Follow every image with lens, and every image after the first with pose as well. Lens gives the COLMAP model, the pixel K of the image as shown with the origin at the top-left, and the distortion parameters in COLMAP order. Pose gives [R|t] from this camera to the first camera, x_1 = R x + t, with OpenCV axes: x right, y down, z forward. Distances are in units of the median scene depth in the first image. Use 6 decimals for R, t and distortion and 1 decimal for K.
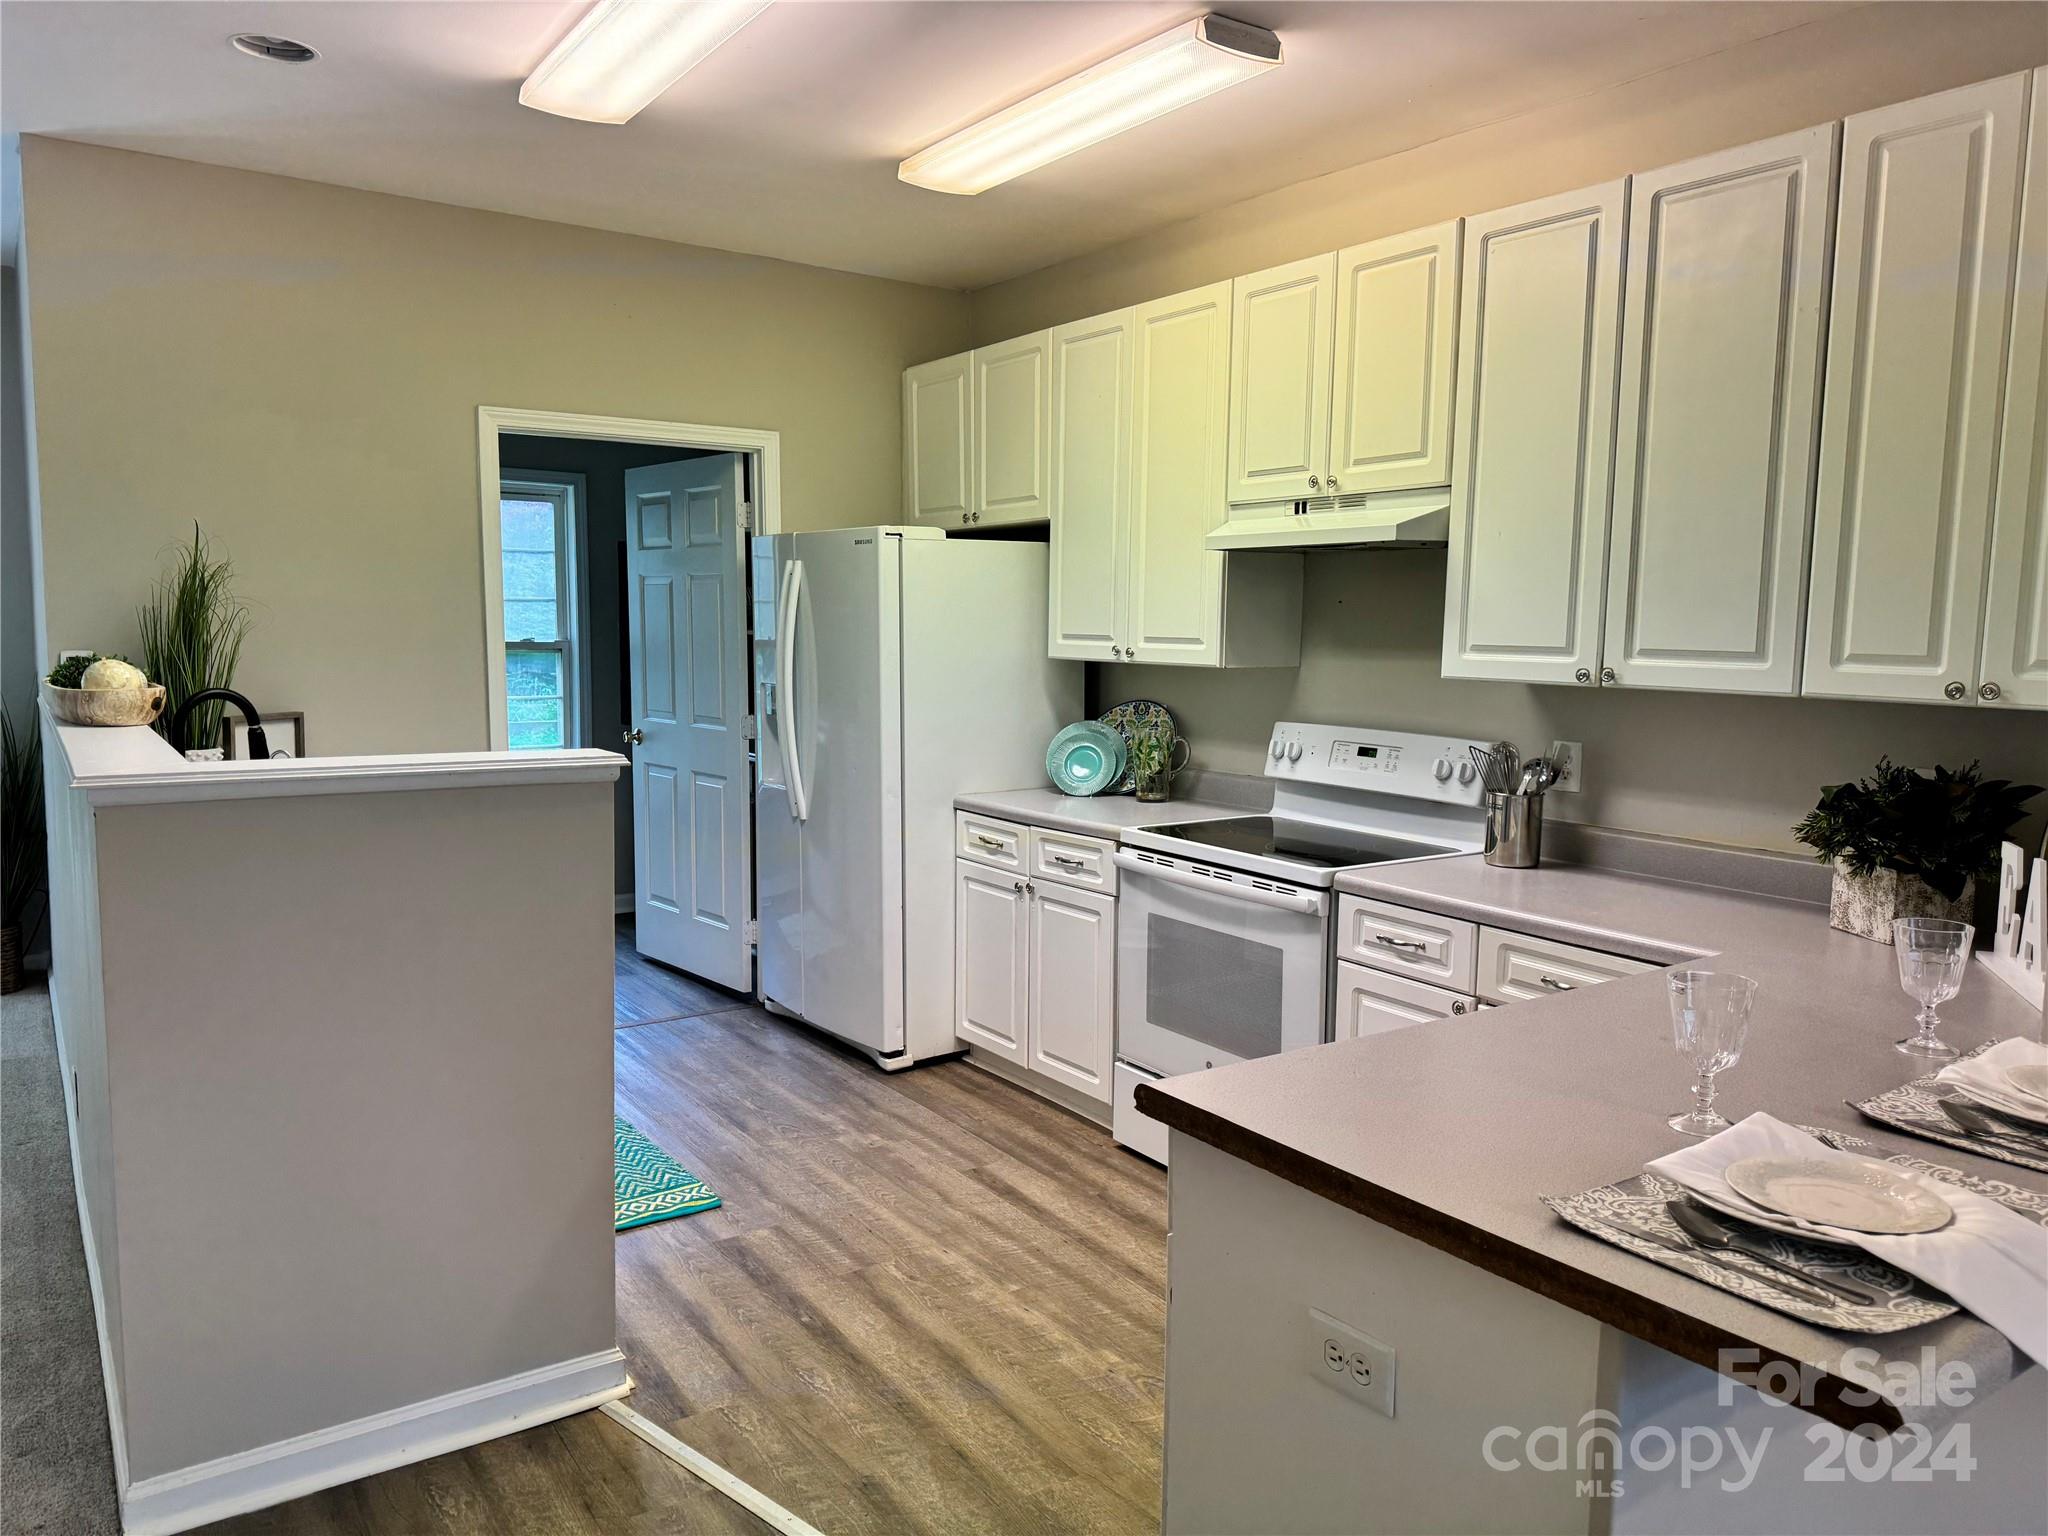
lens RADIAL K [[1427.7, 0, 1029.7], [0, 1427.7, 775.3], [0, 0, 1]] dist [0.034806, -0.046257]
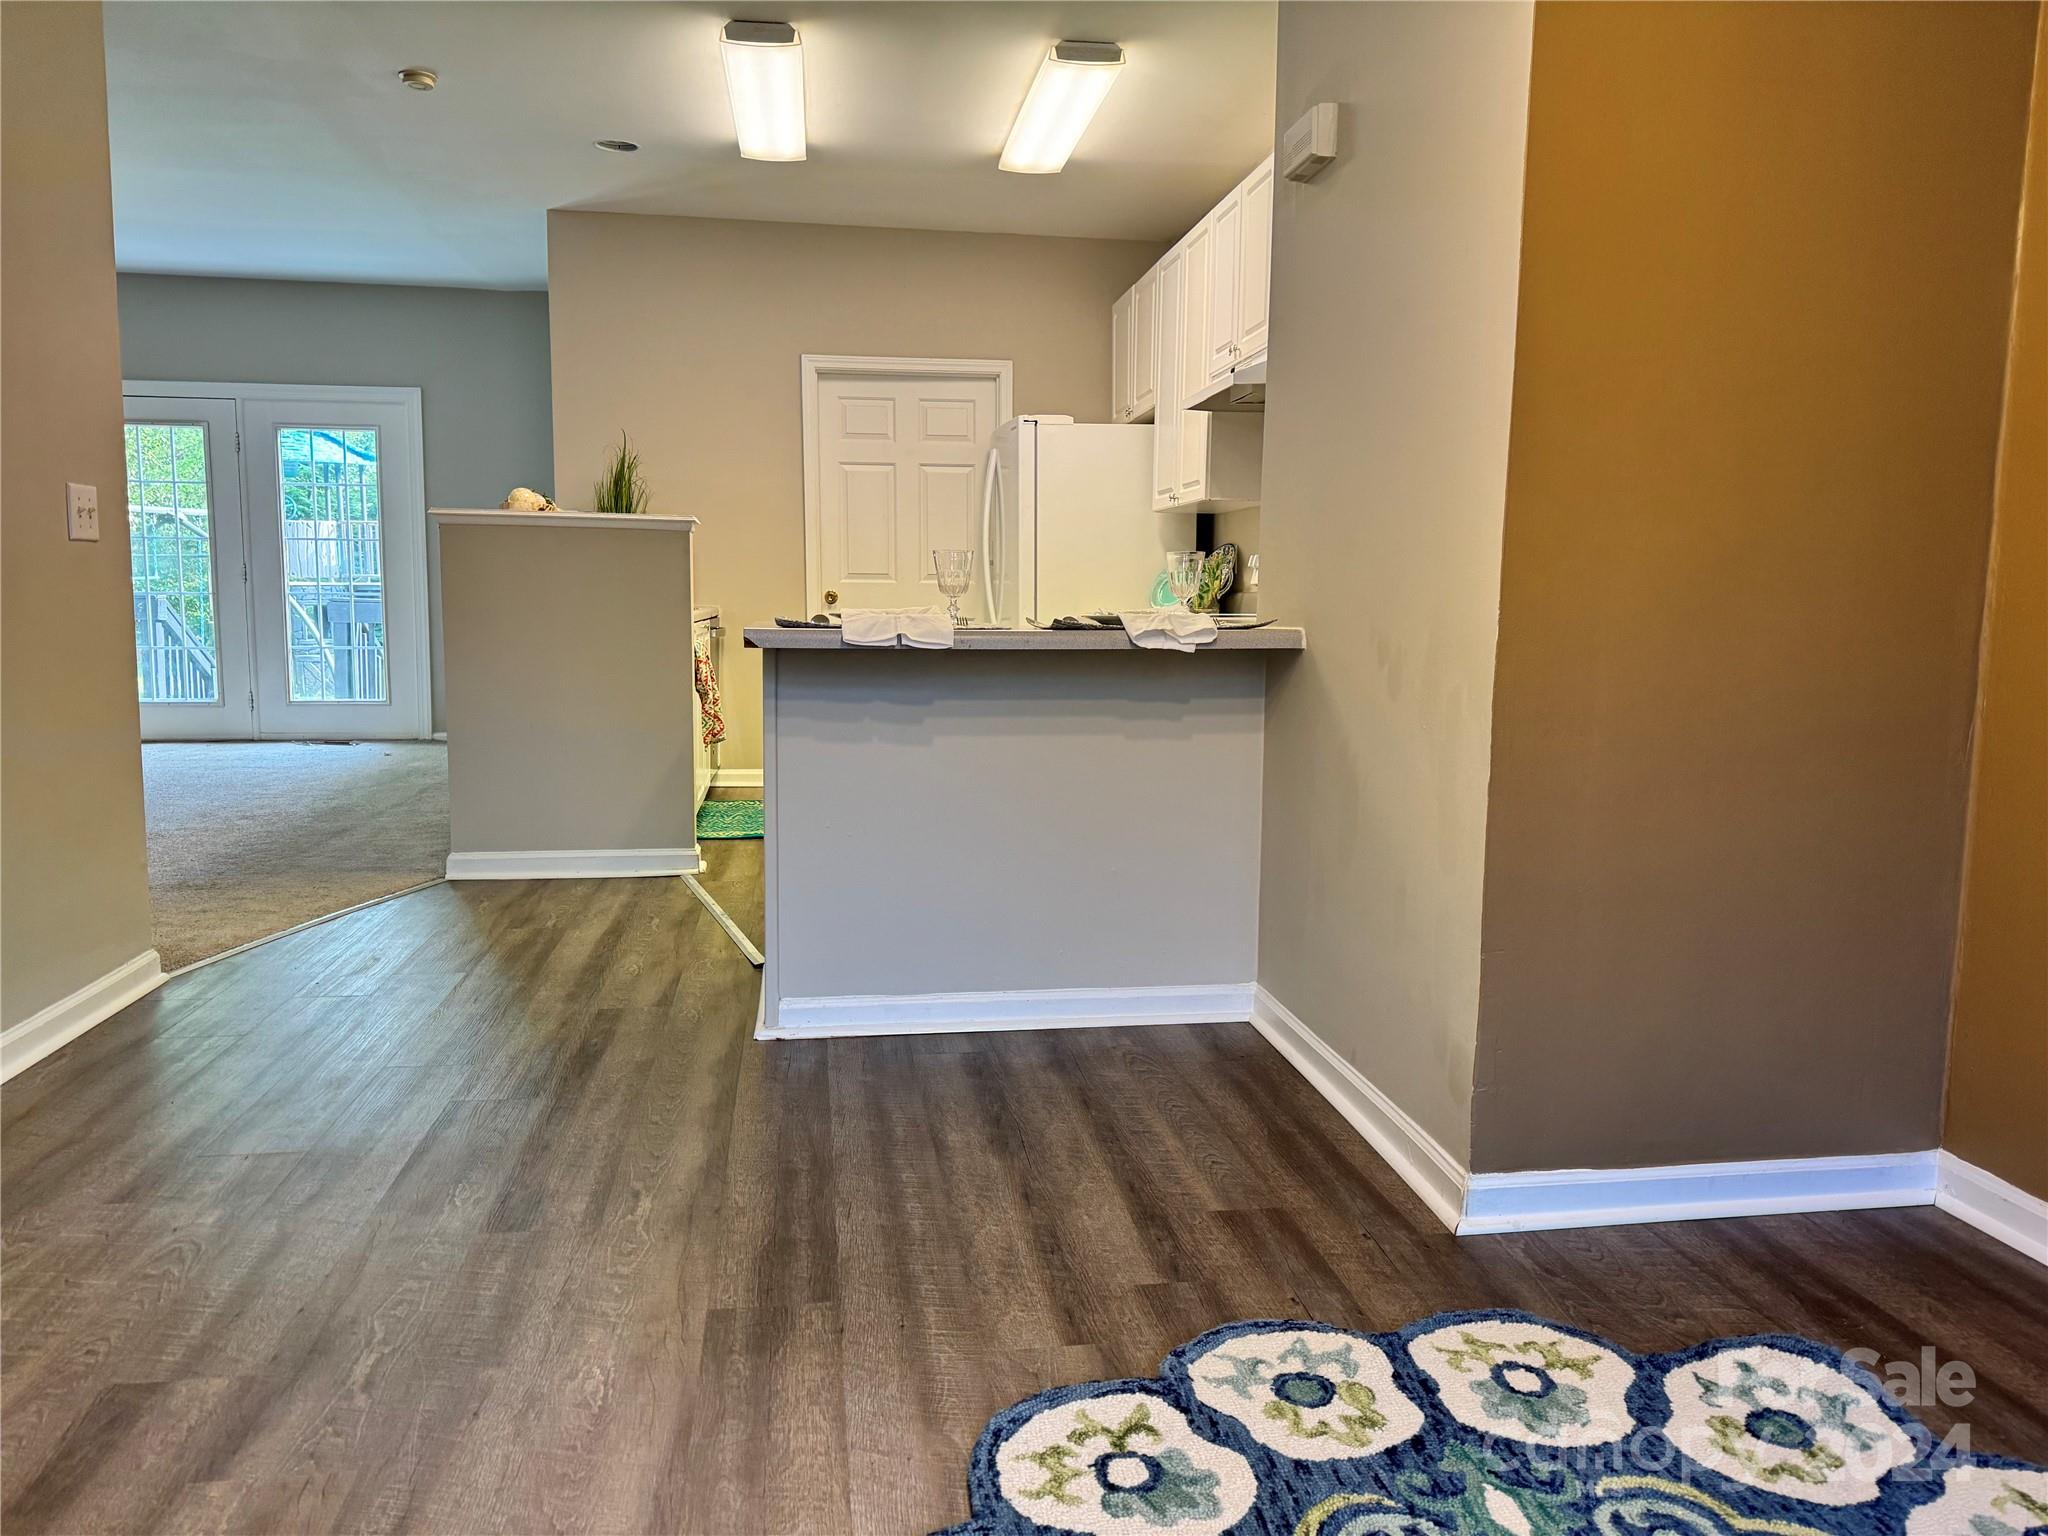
lens RADIAL K [[1427.7, 0, 1023.6], [0, 1427.7, 768.7], [0, 0, 1]] dist [0.034806, -0.046257]
pose [[0.898289, 0.048685, -0.436699, 0.629497], [-0.048914, 0.998745, 0.010727, 0.187951], [0.436673, 0.011725, 0.899544, -0.317663]]
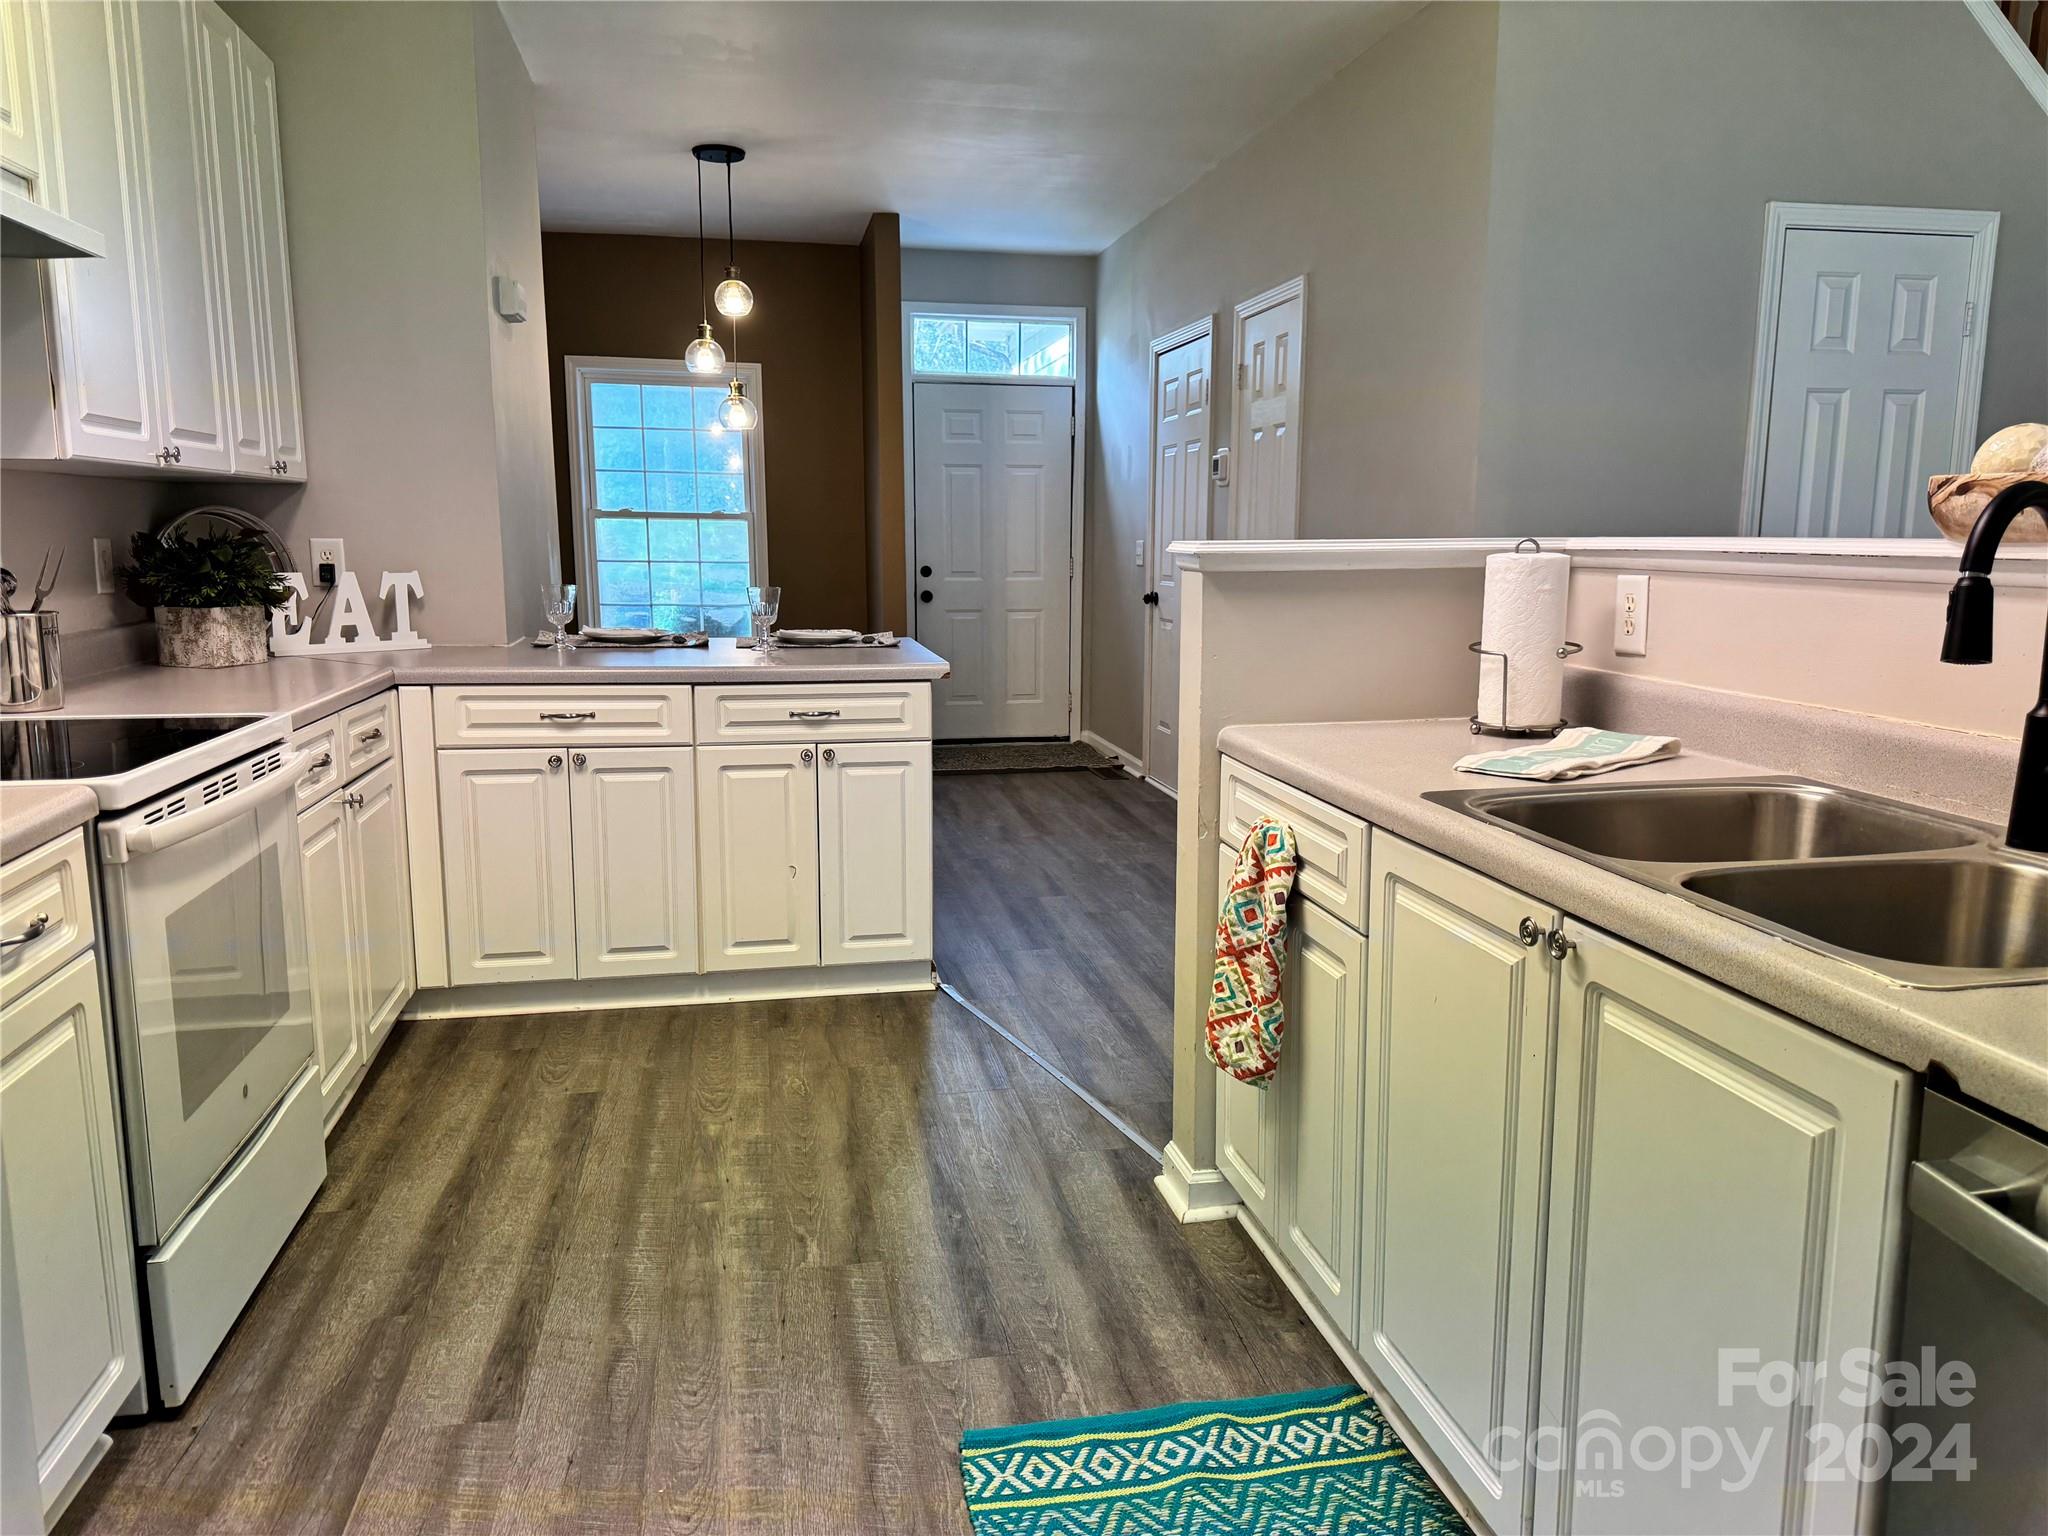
lens RADIAL K [[1427.7, 0, 1032.5], [0, 1427.7, 784.6], [0, 0, 1]] dist [0.034806, -0.046257]
pose [[-0.913538, -0.089355, 0.396818, -0.435957], [0.027642, 0.959679, 0.279736, -0.093278], [-0.405814, 0.266518, -0.874233, 1.406424]]
